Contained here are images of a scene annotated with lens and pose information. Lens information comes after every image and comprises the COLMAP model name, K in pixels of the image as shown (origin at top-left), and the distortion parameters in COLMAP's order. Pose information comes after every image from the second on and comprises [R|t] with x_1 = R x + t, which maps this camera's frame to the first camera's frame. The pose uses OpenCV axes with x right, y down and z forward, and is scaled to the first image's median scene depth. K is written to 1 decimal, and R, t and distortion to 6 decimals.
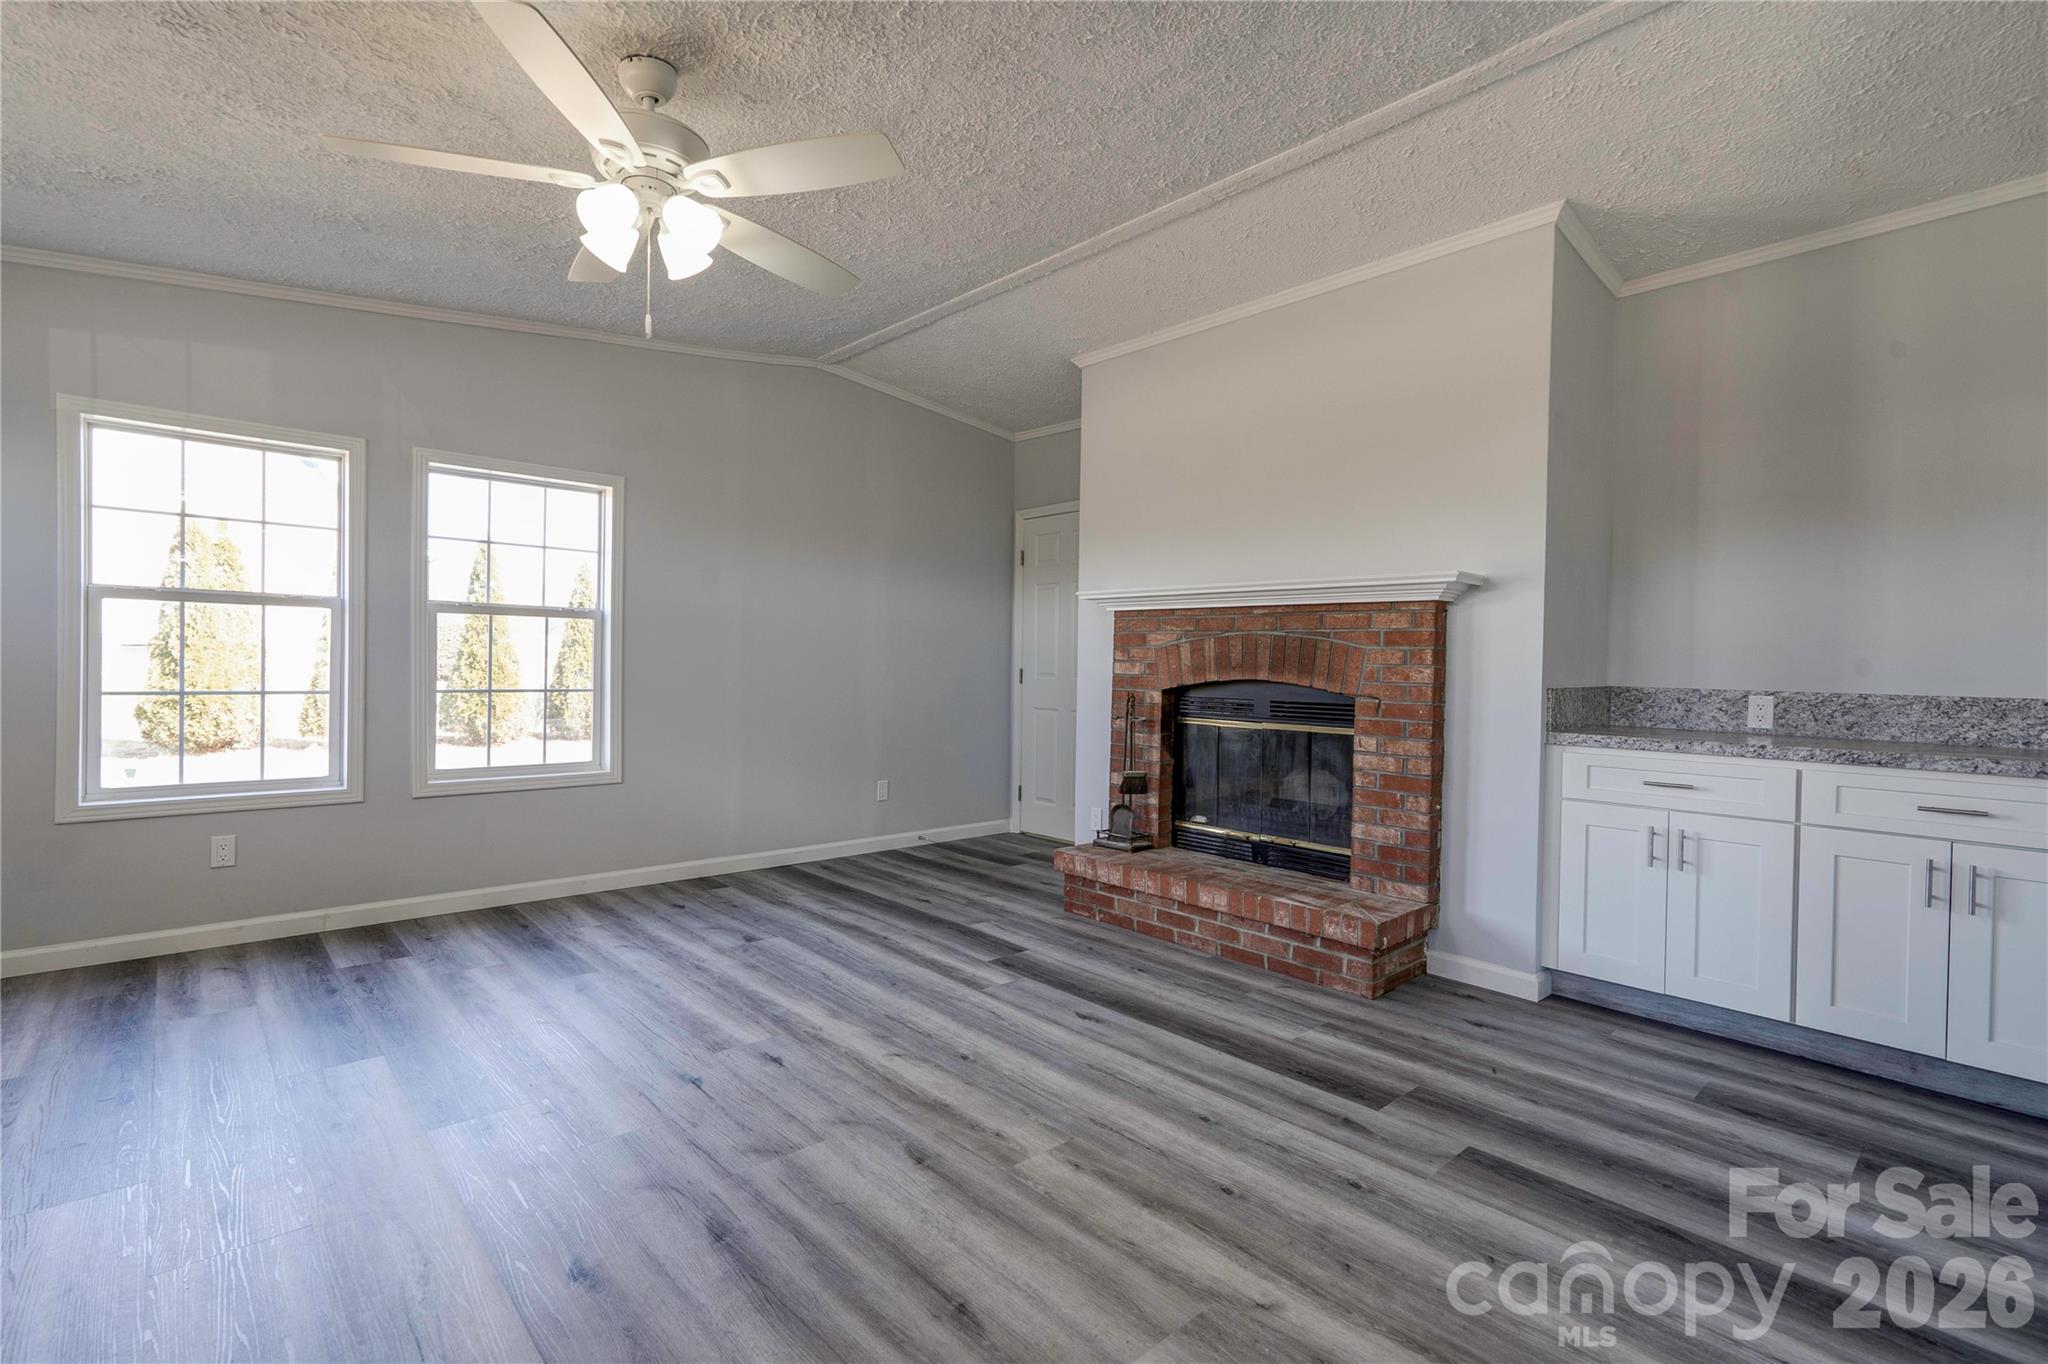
lens RADIAL K [[934.4, 0, 1012.9], [0, 934.4, 676.2], [0, 0, 1]] dist [-0.009907, 0.012662]
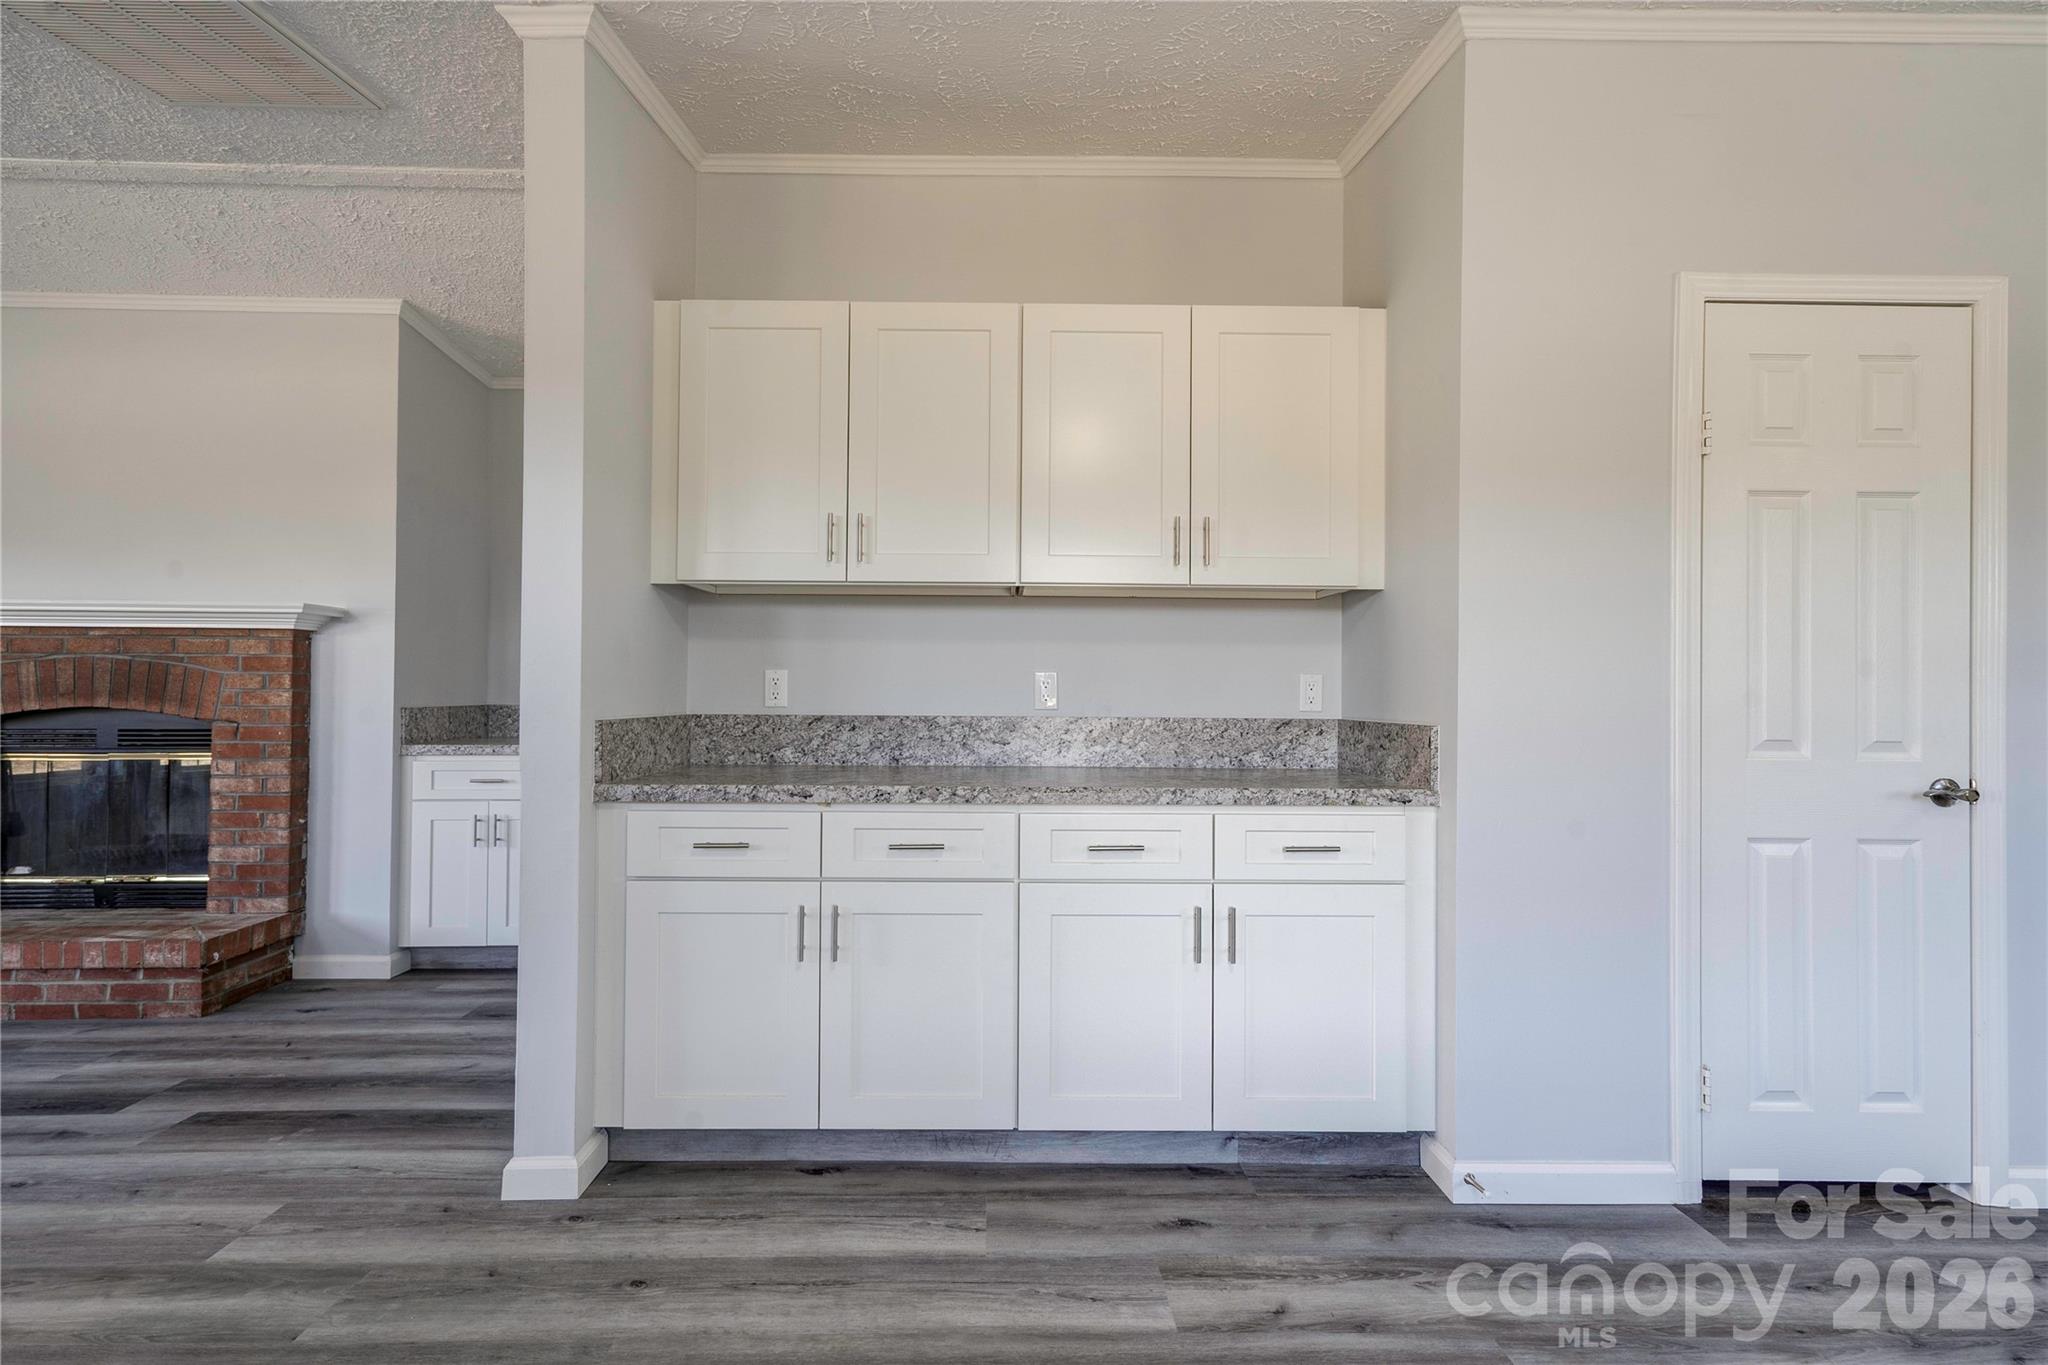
lens RADIAL K [[938.3, 0, 1013.3], [0, 938.3, 675.1], [0, 0, 1]] dist [0.003563, 0.004748]
pose [[0.654488, -0.000781, 0.756072, 0.171111], [0.019190, 0.999694, -0.015578, 0.004780], [-0.755828, 0.024705, 0.654304, -0.333402]]
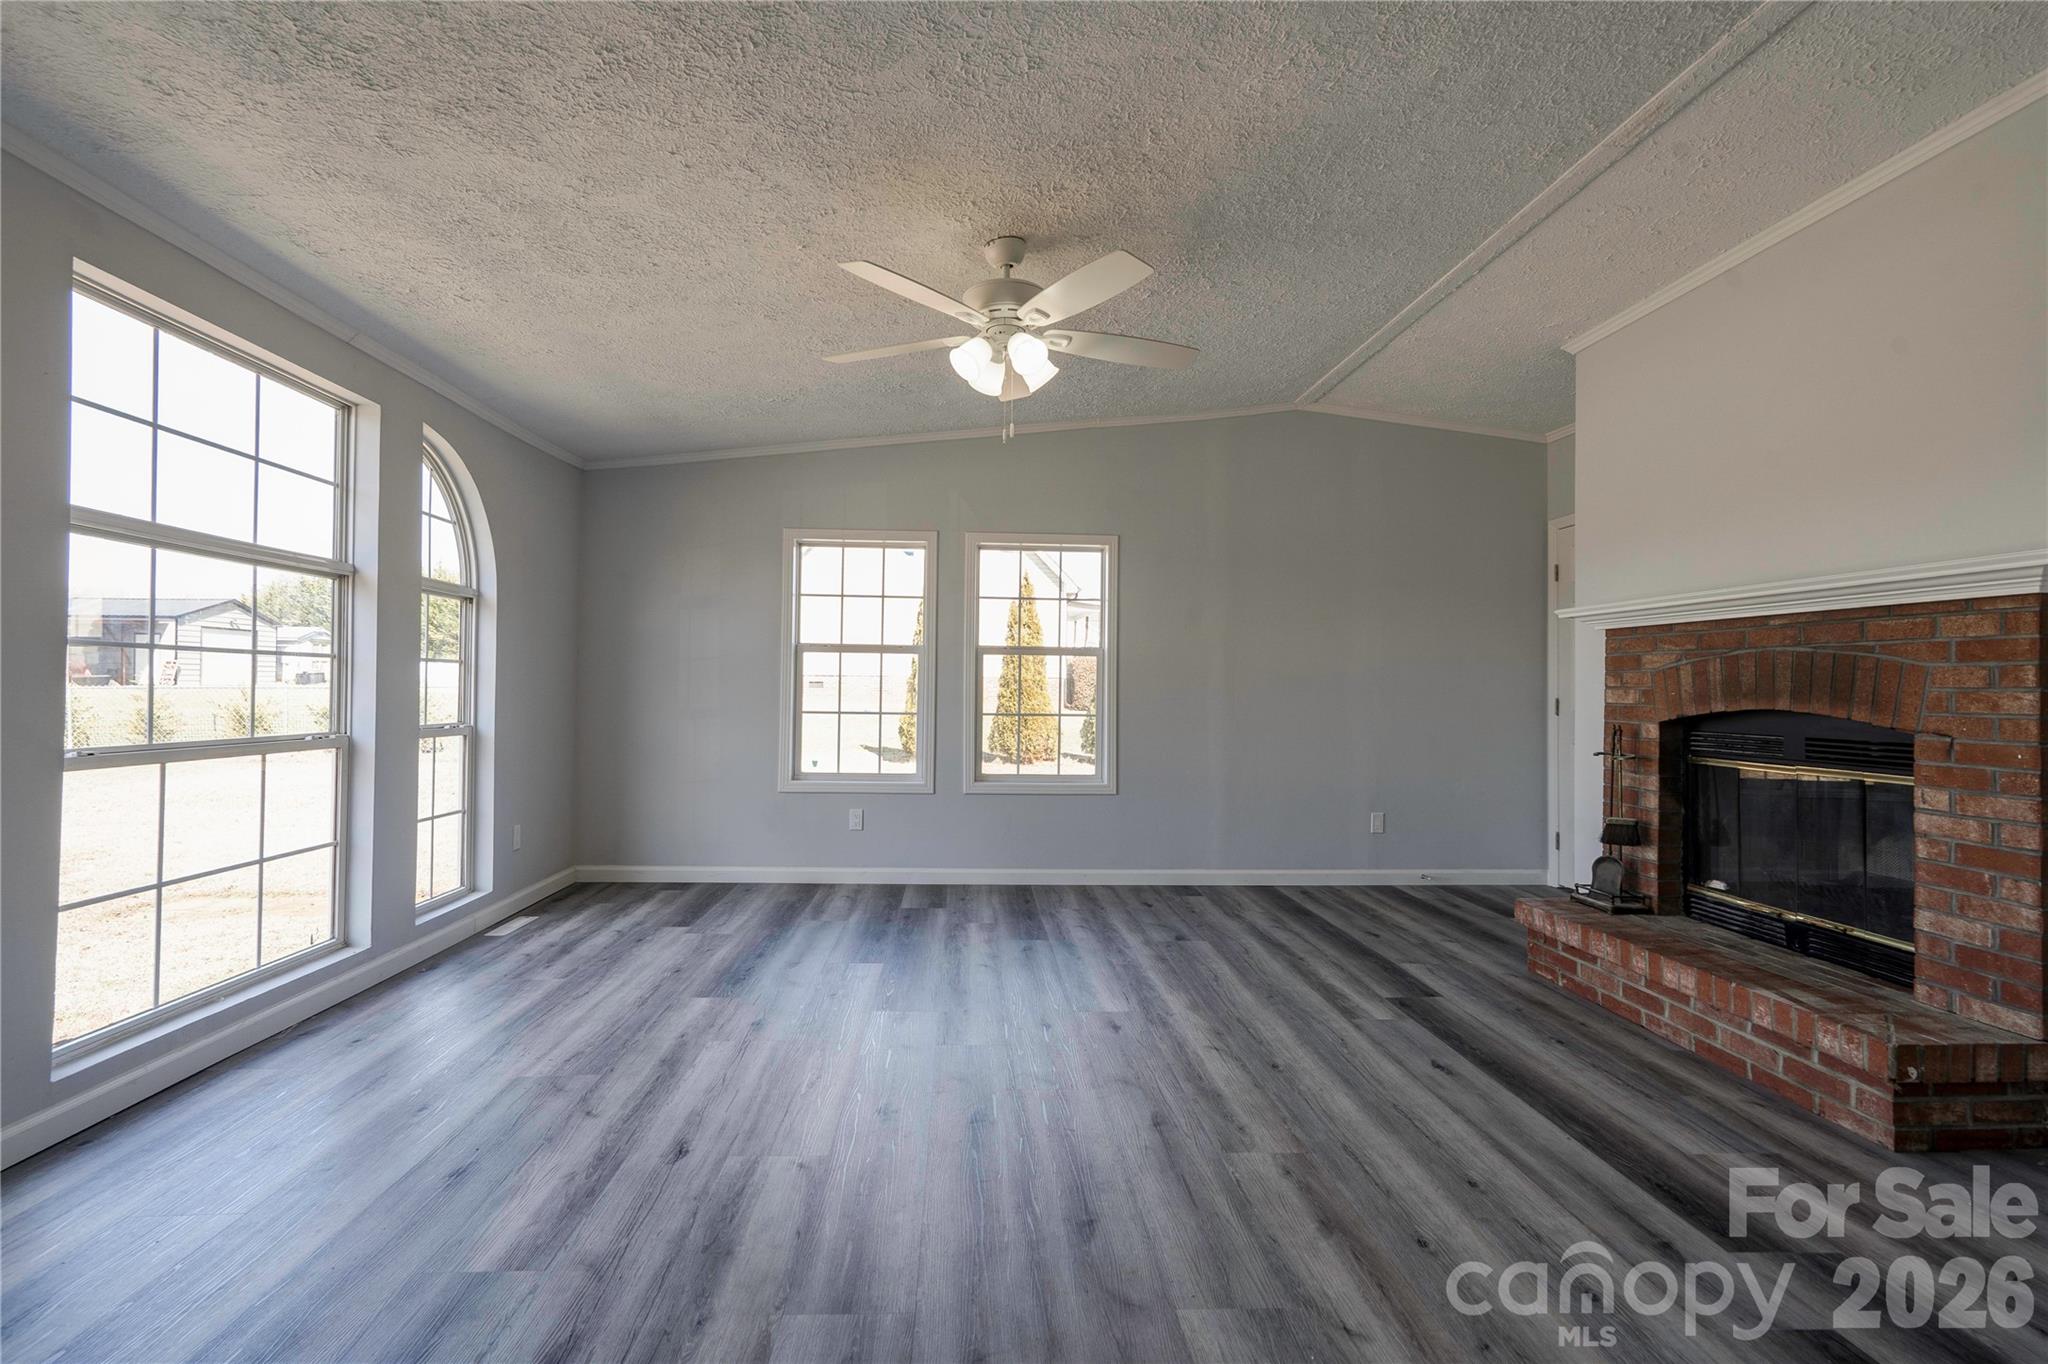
lens RADIAL K [[938.3, 0, 1013.3], [0, 938.3, 674.6], [0, 0, 1]] dist [0.003563, 0.004748]
pose [[0.777728, -0.016499, -0.628385, 0.297522], [-0.007481, 0.999342, -0.035498, 0.008158], [0.628557, 0.032308, 0.777092, -0.010722]]
